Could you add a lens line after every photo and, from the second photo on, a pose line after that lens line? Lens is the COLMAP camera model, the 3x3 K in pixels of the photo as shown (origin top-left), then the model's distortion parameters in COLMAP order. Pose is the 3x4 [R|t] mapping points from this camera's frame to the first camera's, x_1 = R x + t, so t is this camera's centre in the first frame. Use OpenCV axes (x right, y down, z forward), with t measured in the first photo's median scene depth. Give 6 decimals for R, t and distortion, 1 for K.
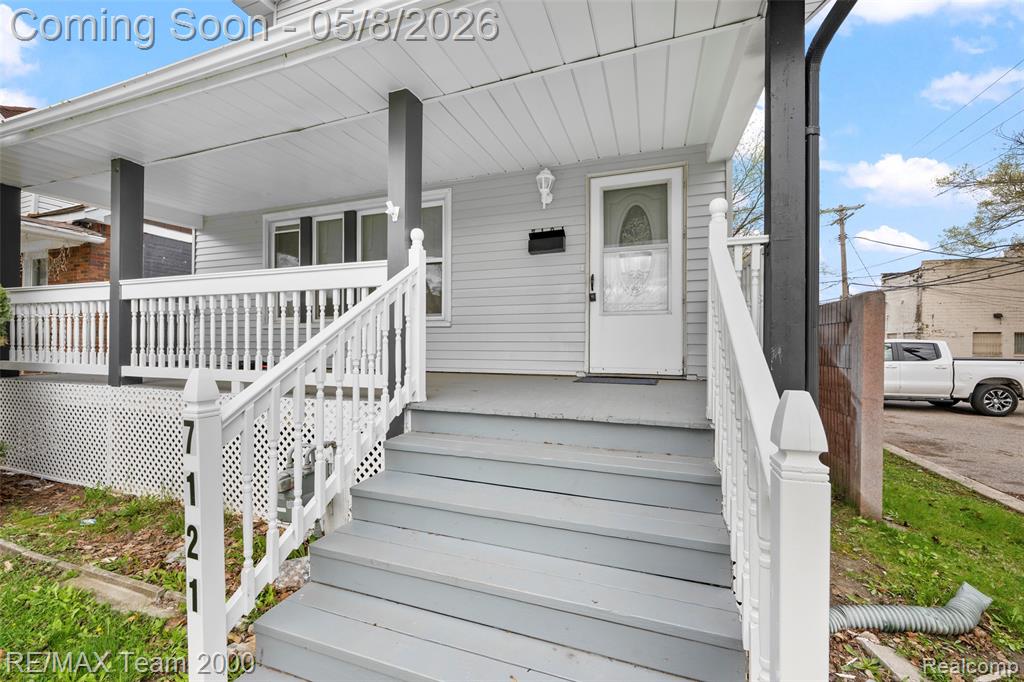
lens RADIAL K [[408.6, 0, 509.8], [0, 408.6, 338.1], [0, 0, 1]] dist [-0.000130, 0.000374]
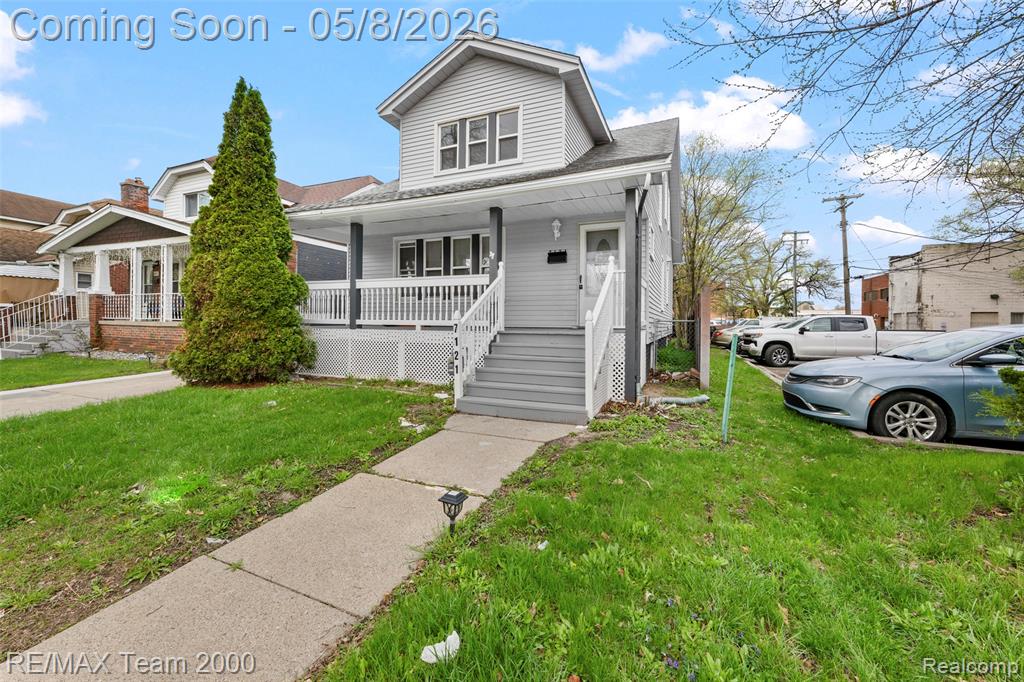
lens RADIAL K [[408.6, 0, 514.4], [0, 408.6, 313.3], [0, 0, 1]] dist [-0.000130, 0.000374]
pose [[0.998741, 0.004307, -0.049982, -0.011861], [-0.004850, 0.999930, -0.010751, 0.044513], [0.049933, 0.010980, 0.998692, -0.902465]]
